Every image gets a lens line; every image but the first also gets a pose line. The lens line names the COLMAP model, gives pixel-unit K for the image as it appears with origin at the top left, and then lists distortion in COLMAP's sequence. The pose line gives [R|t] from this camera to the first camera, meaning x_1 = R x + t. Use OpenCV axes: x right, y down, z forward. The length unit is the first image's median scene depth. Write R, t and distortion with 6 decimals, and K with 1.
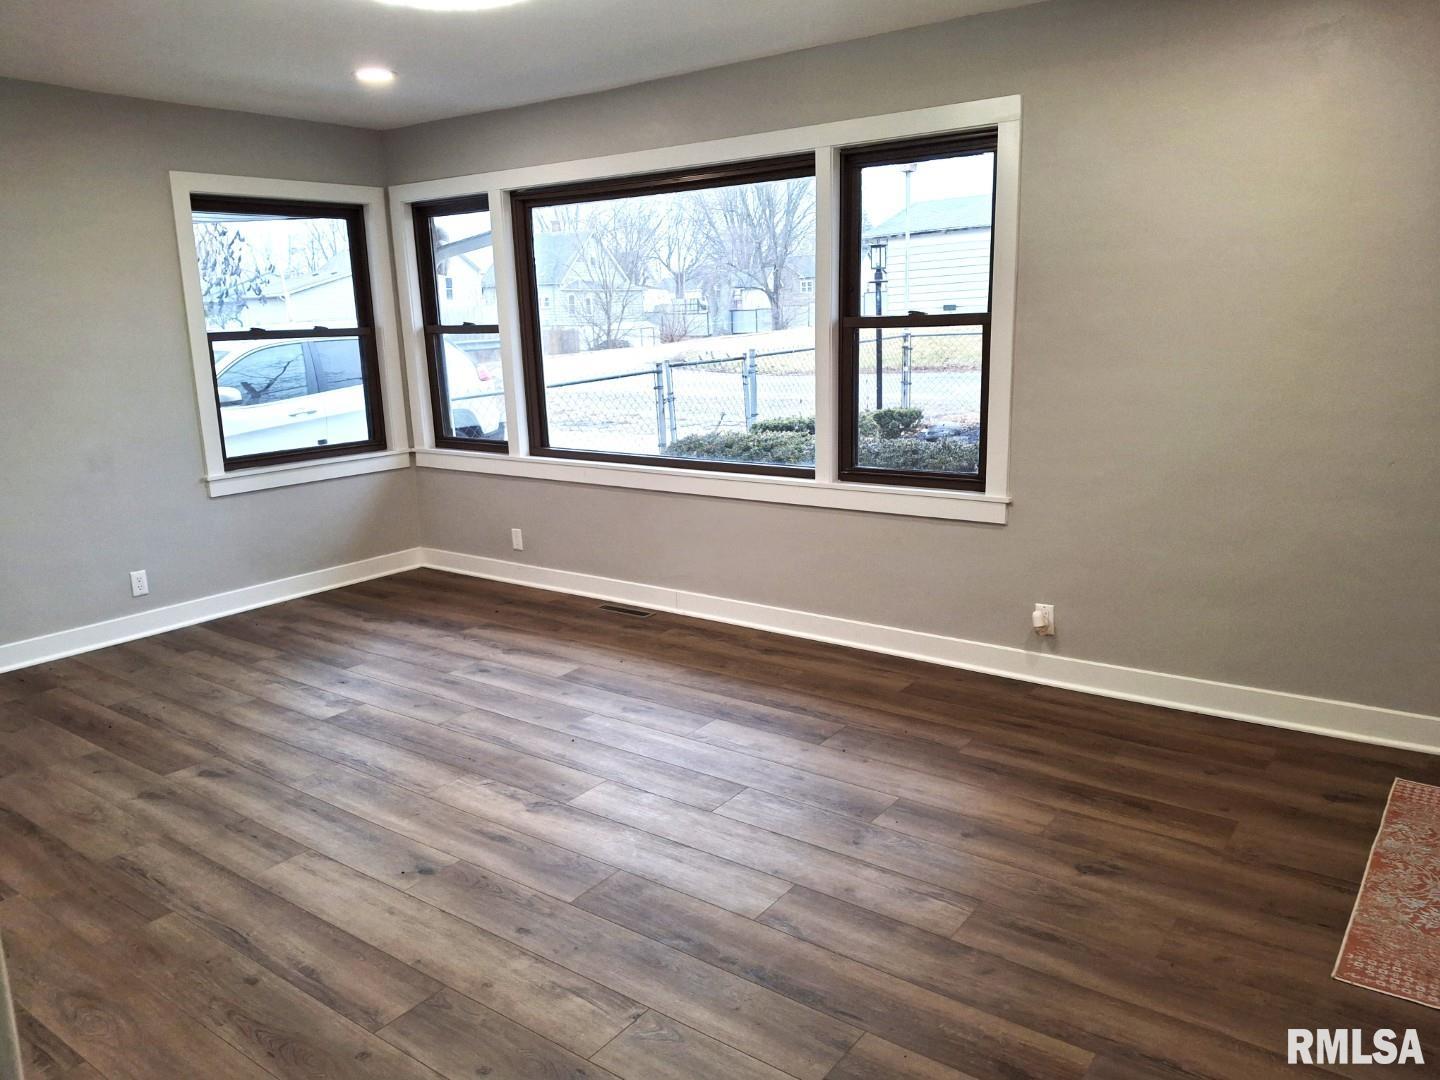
lens RADIAL K [[1078.5, 0, 708.0], [0, 1078.5, 541.3], [0, 0, 1]] dist [0.105688, -0.188030]
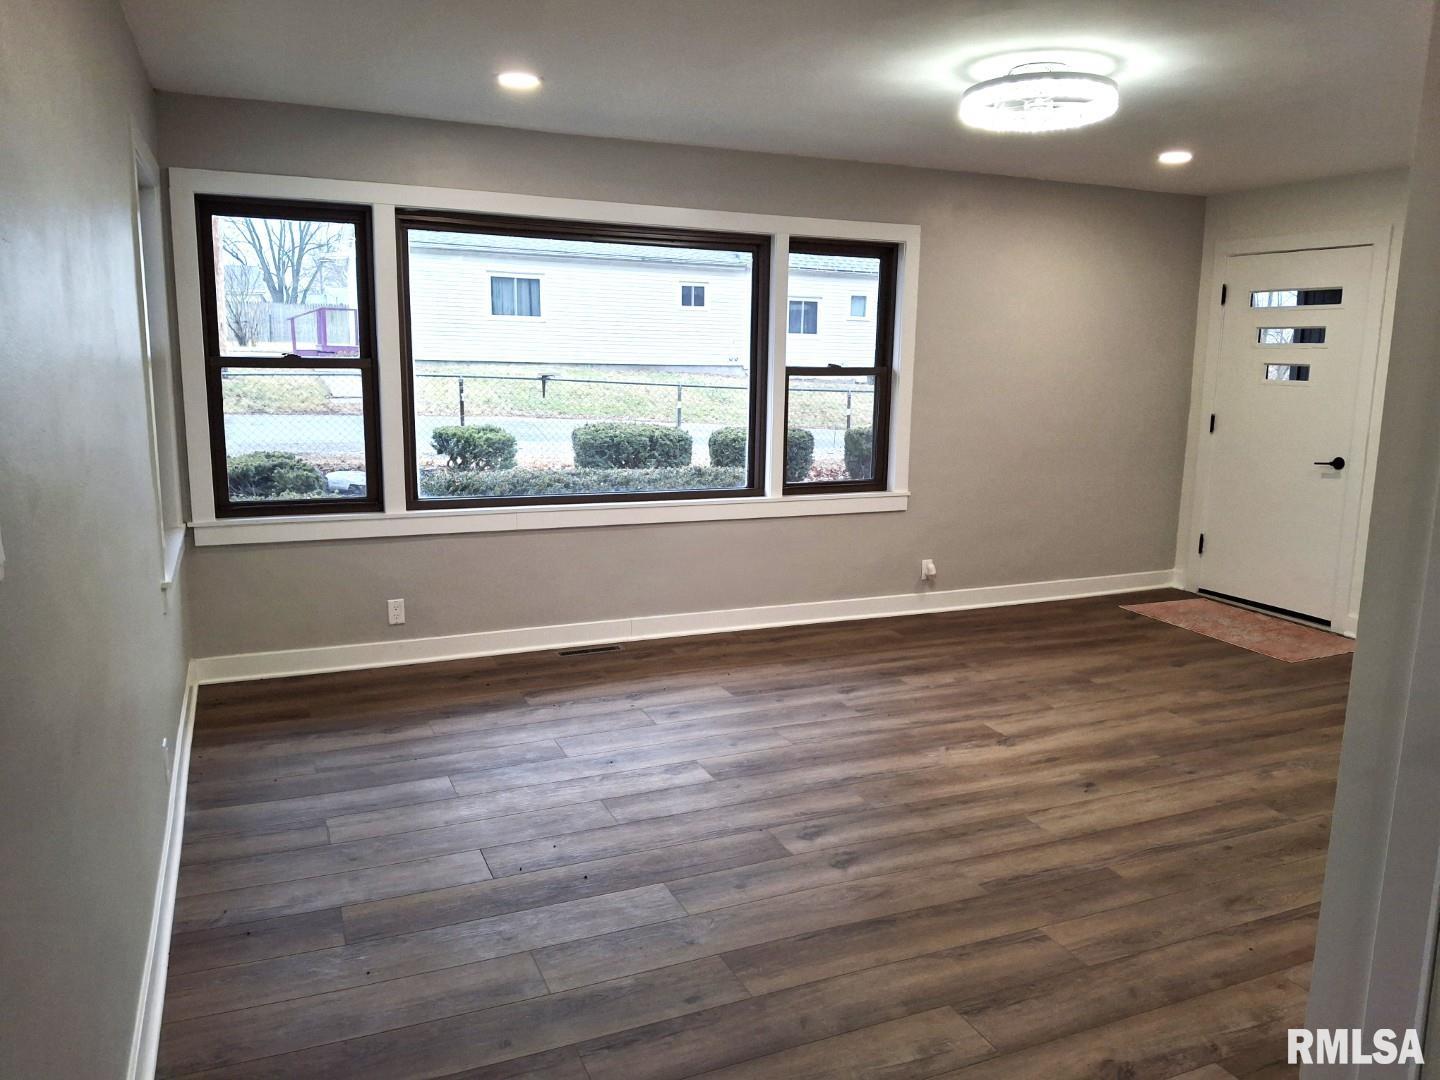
lens RADIAL K [[1087.7, 0, 715.6], [0, 1087.7, 533.4], [0, 0, 1]] dist [0.124888, -0.270336]
pose [[0.469465, -0.109049, 0.876191, -1.219527], [0.154074, 0.987236, 0.040317, -0.088853], [-0.869404, 0.116071, 0.480274, 0.554196]]
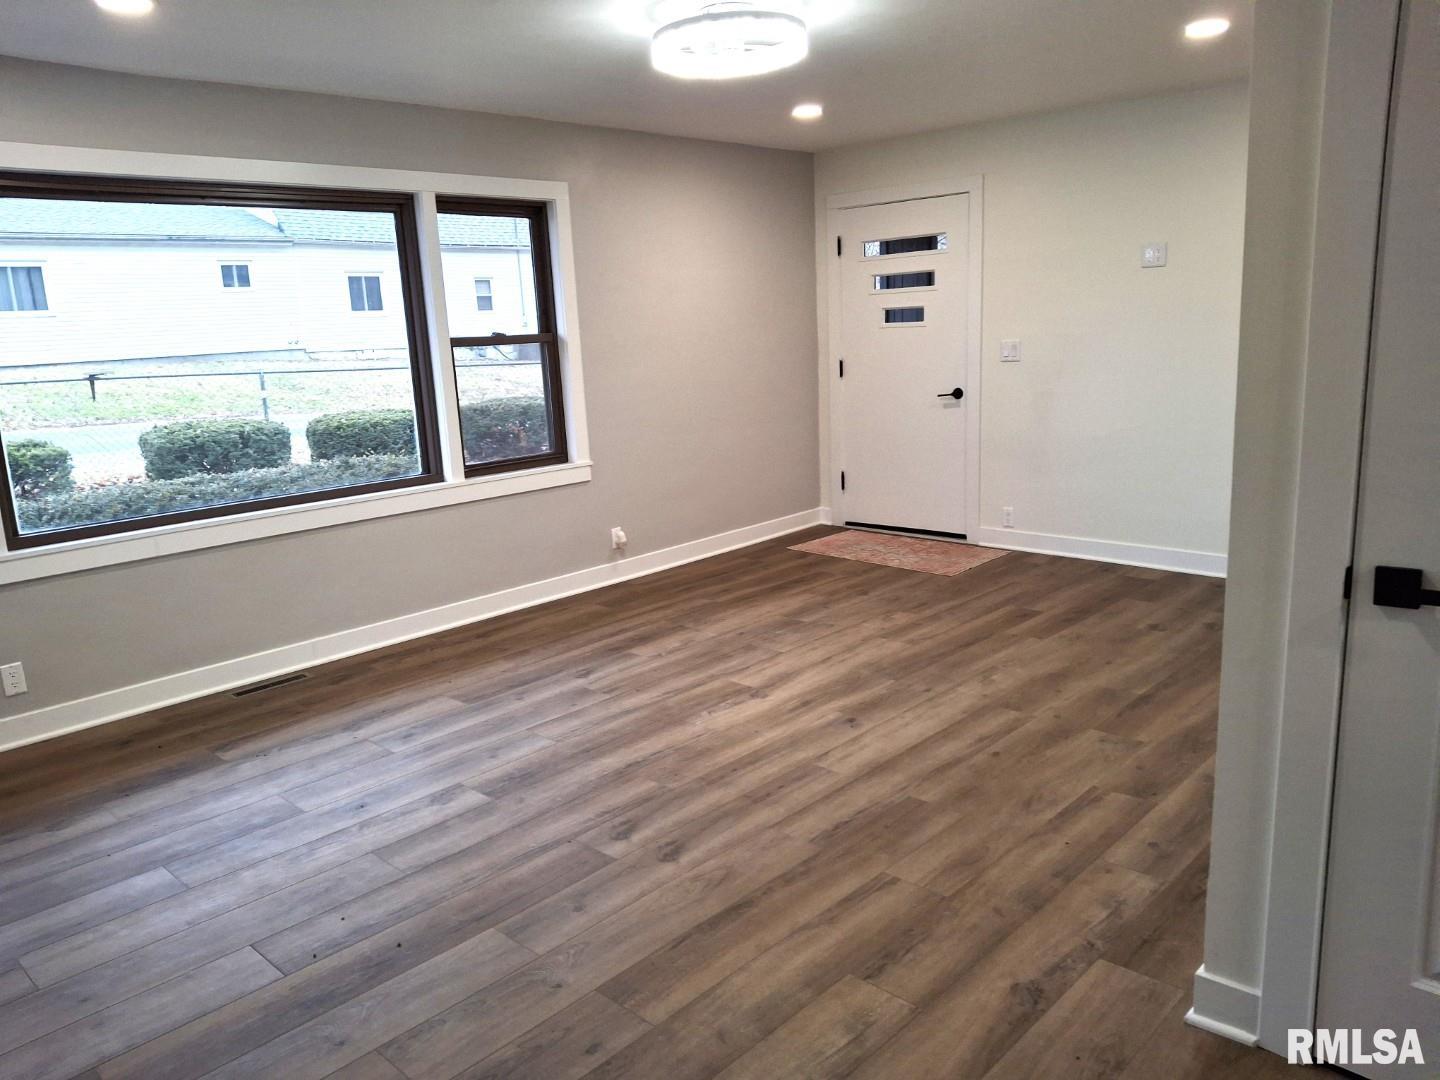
lens RADIAL K [[1087.7, 0, 715.6], [0, 1087.7, 533.4], [0, 0, 1]] dist [0.124888, -0.270336]
pose [[0.094107, -0.169246, 0.981071, -1.196973], [0.249488, 0.958008, 0.141335, -0.116046], [-0.963794, 0.231465, 0.132381, 0.714220]]
